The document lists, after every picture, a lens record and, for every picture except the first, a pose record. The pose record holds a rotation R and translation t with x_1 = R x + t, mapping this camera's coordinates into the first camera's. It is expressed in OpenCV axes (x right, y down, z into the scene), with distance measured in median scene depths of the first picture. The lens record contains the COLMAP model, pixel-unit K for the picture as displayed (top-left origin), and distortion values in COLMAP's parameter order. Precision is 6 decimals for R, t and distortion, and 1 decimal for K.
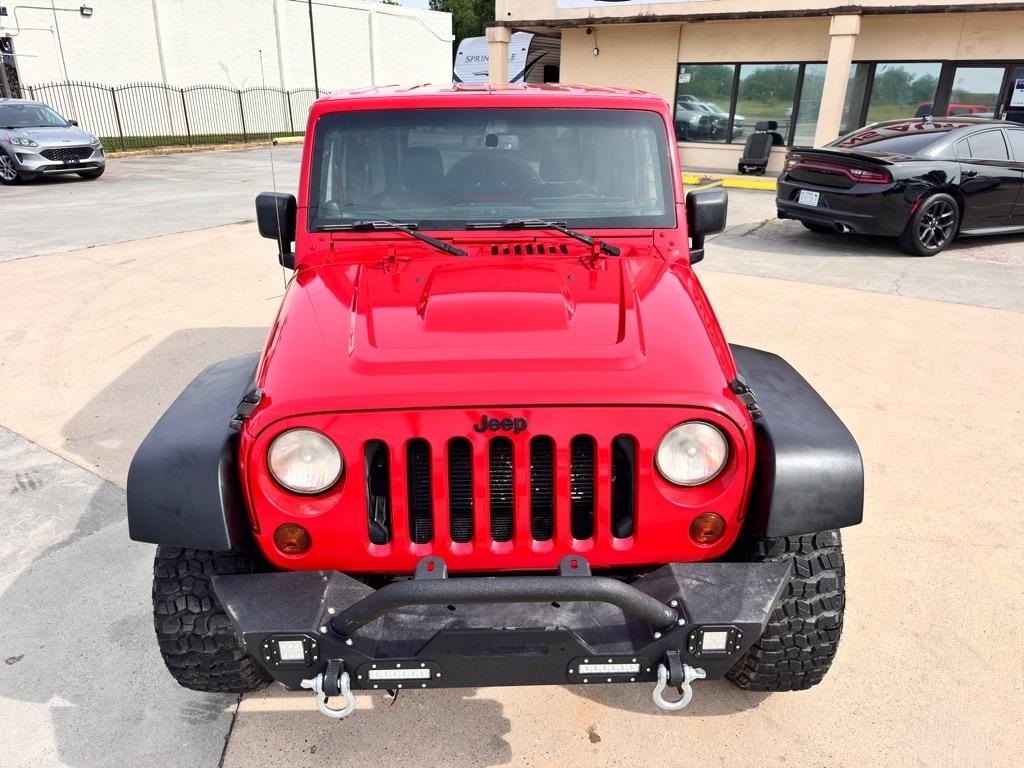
lens RADIAL K [[736.8, 0, 512.0], [0, 736.8, 384.0], [0, 0, 1]] dist [0.012482, -0.007040]
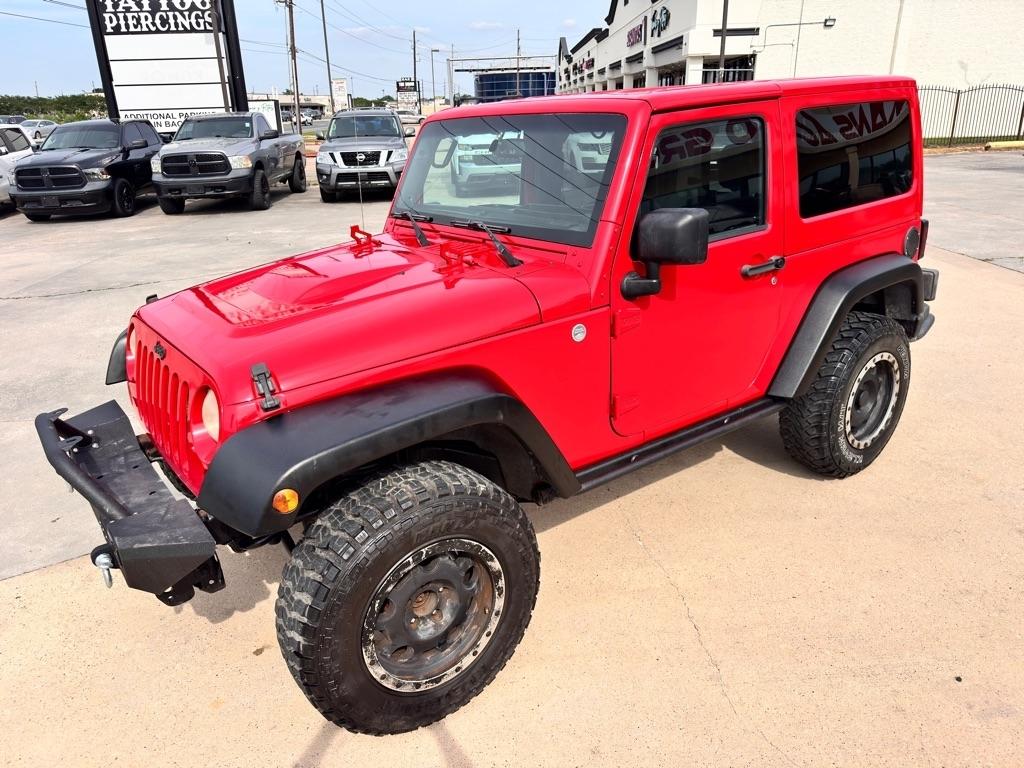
lens RADIAL K [[730.2, 0, 504.1], [0, 730.2, 378.9], [0, 0, 1]] dist [0.045392, -0.054822]
pose [[0.578913, 0.258725, -0.773254, 1.133815], [-0.265637, 0.956432, 0.121140, -0.183105], [0.770906, 0.135275, 0.622418, 0.517511]]
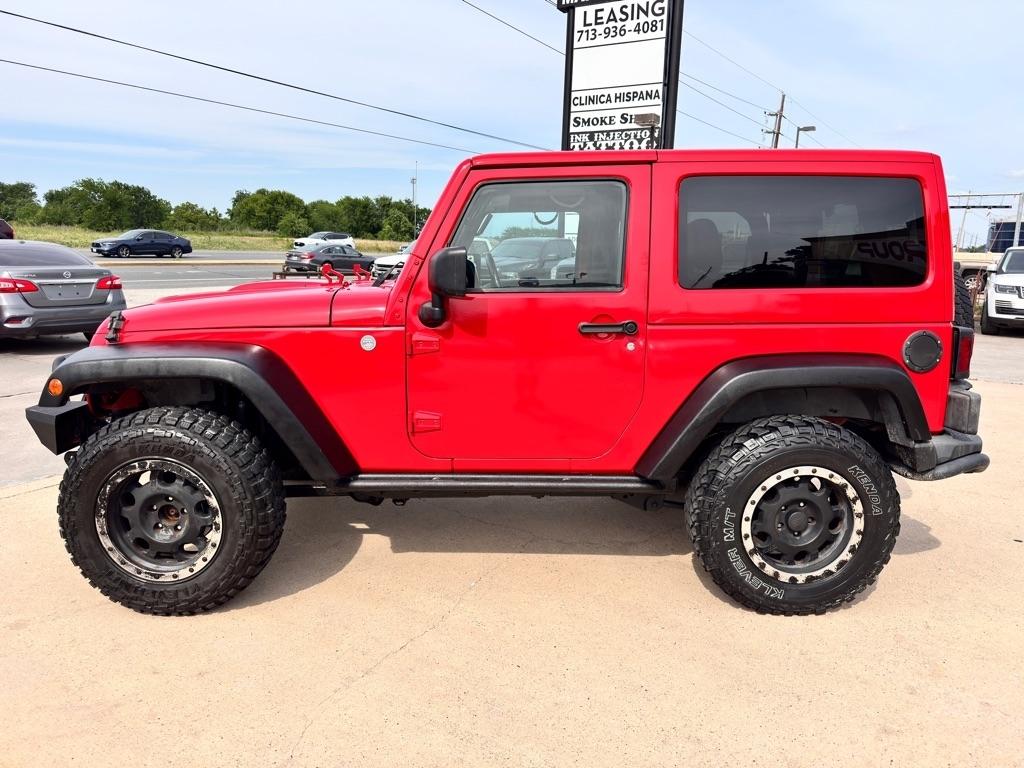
lens RADIAL K [[724.8, 0, 512.0], [0, 724.8, 384.0], [0, 0, 1]] dist [-0.000989, -0.002866]
pose [[-0.003577, 0.176310, -0.984328, 1.587541], [-0.387519, 0.907175, 0.163899, -0.391623], [0.921855, 0.382032, 0.065079, 1.481759]]
